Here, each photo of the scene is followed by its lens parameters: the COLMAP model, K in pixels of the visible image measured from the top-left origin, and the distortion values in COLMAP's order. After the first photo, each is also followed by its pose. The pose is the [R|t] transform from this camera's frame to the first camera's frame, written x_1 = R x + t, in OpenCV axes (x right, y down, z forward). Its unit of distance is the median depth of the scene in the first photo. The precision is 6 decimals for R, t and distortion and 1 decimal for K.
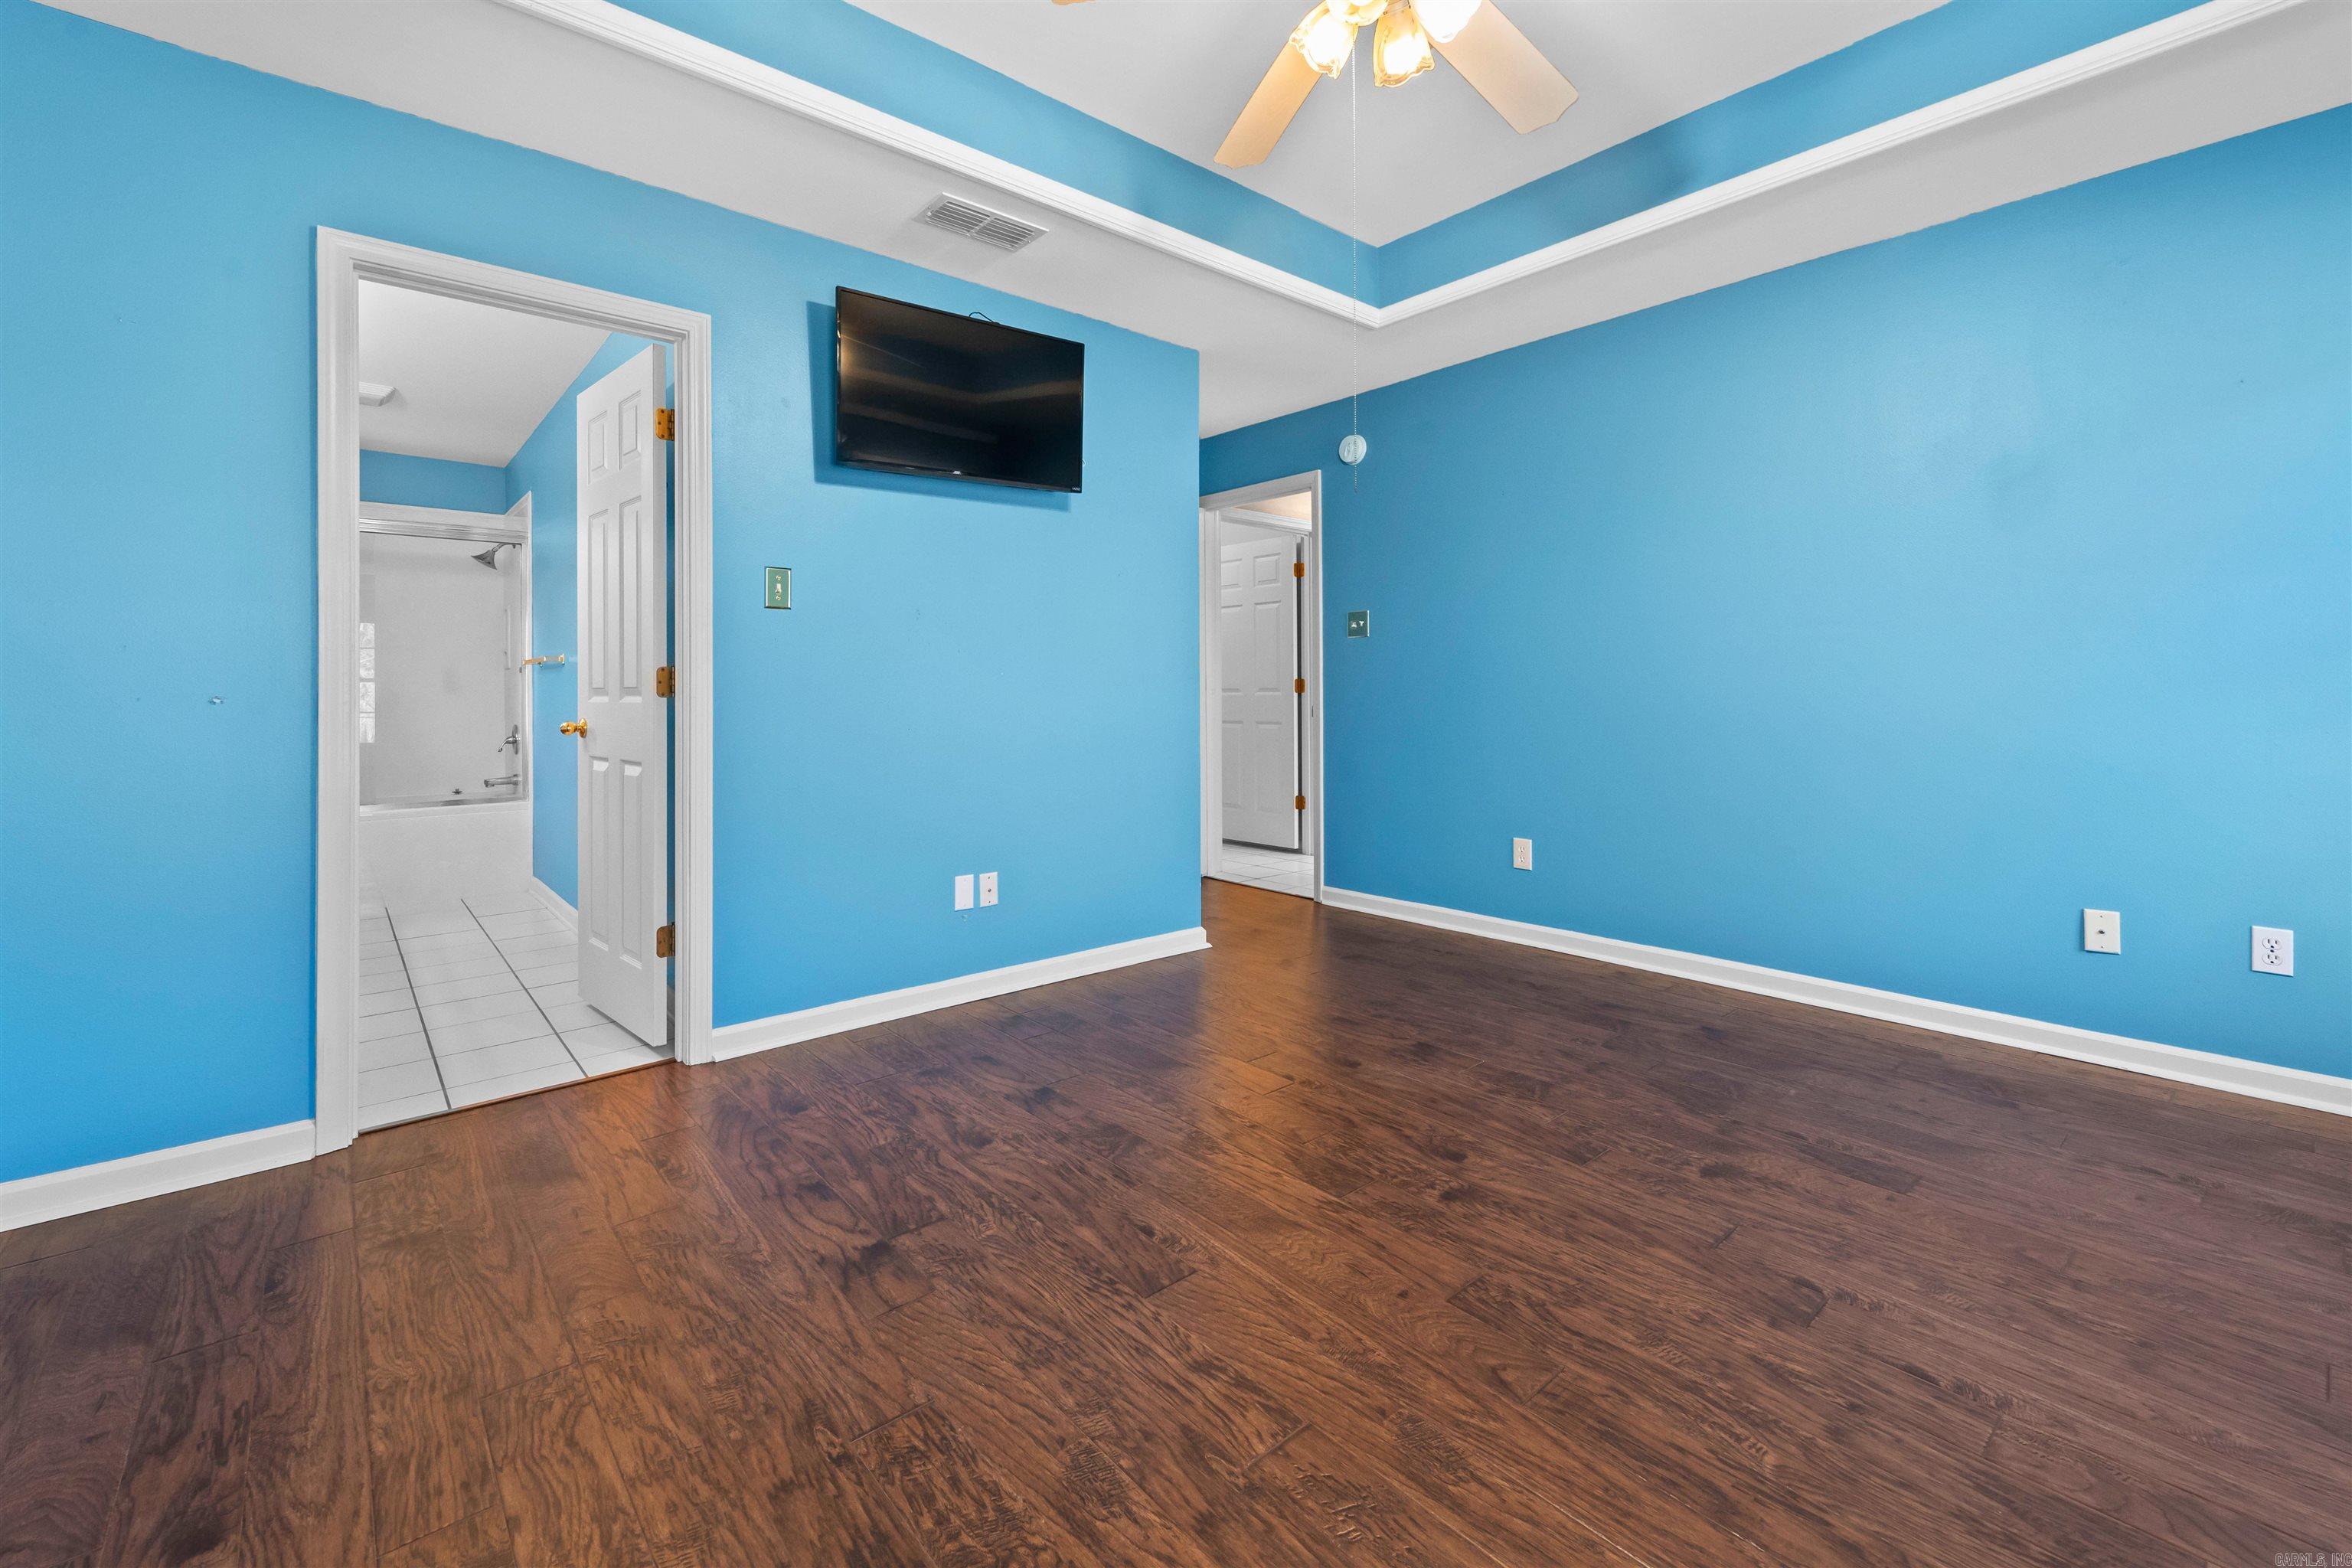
lens RADIAL K [[964.8, 0, 1113.2], [0, 964.8, 697.1], [0, 0, 1]] dist [0.005256, -0.003269]
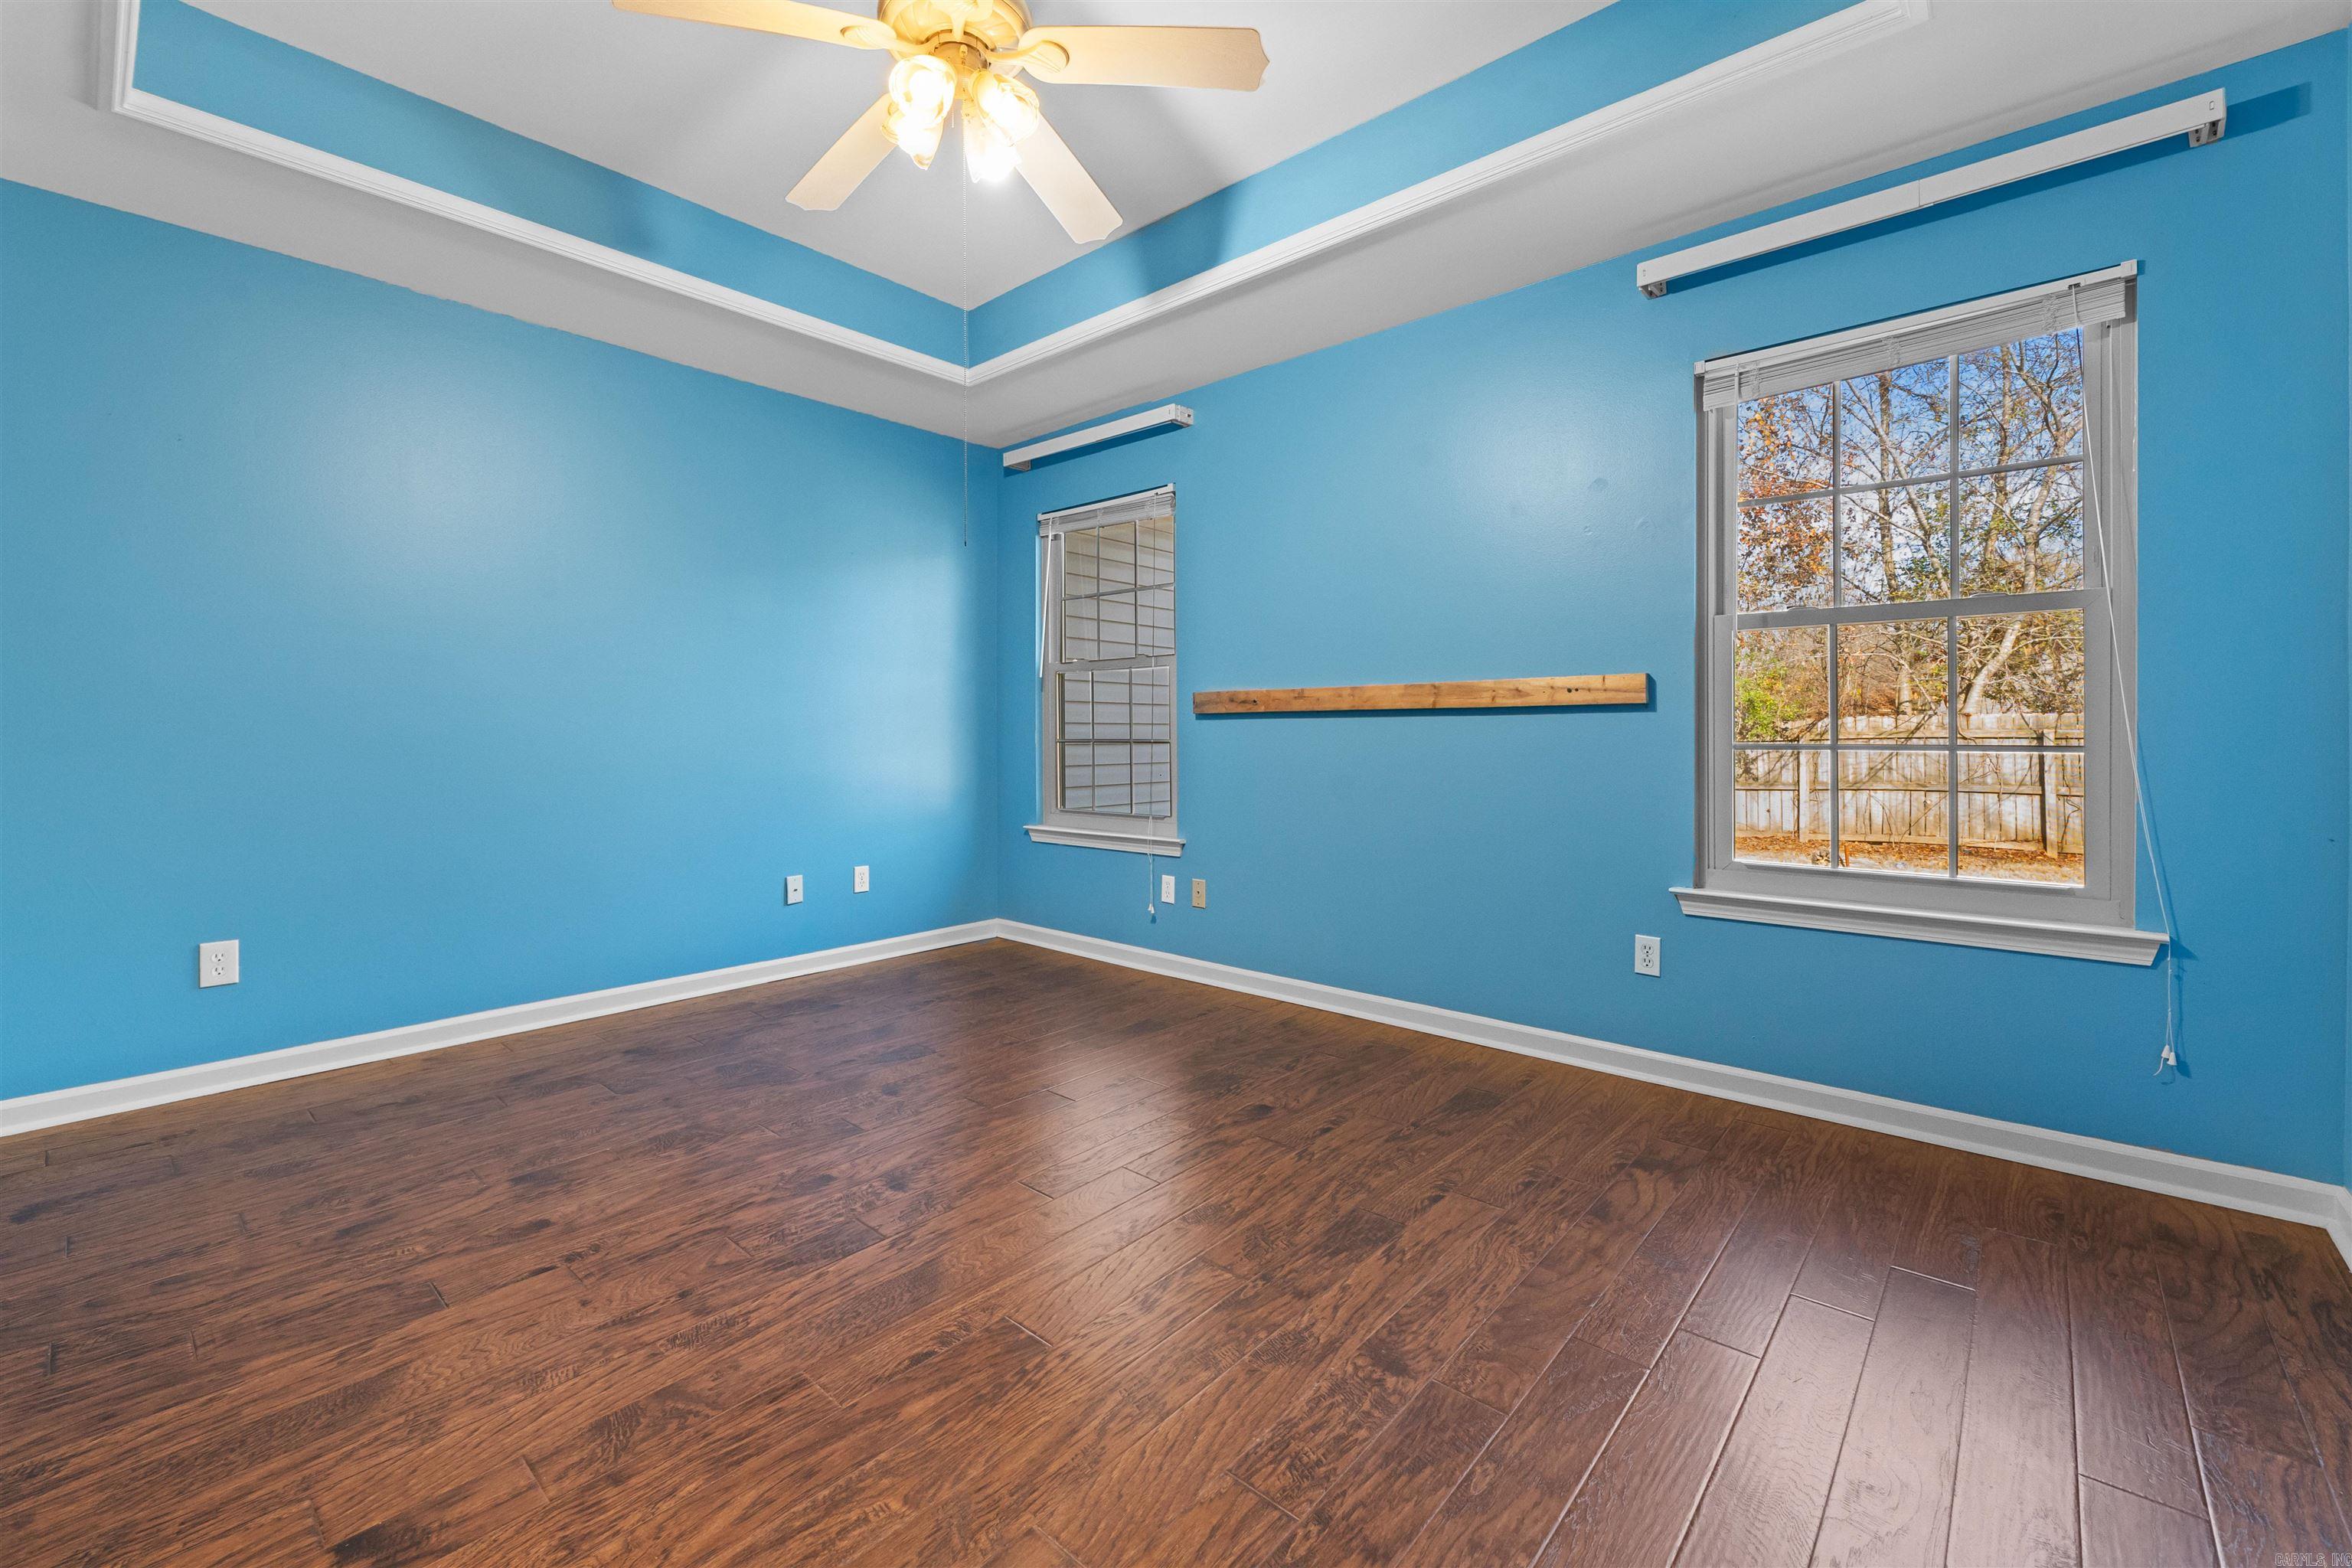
lens RADIAL K [[964.8, 0, 1221.3], [0, 964.8, 726.2], [0, 0, 1]] dist [0.005256, -0.003269]
pose [[-0.189916, 0.011736, 0.981730, -0.825248], [0.006647, 0.999921, -0.010668, 0.008461], [-0.981778, 0.004499, -0.189979, 0.869796]]
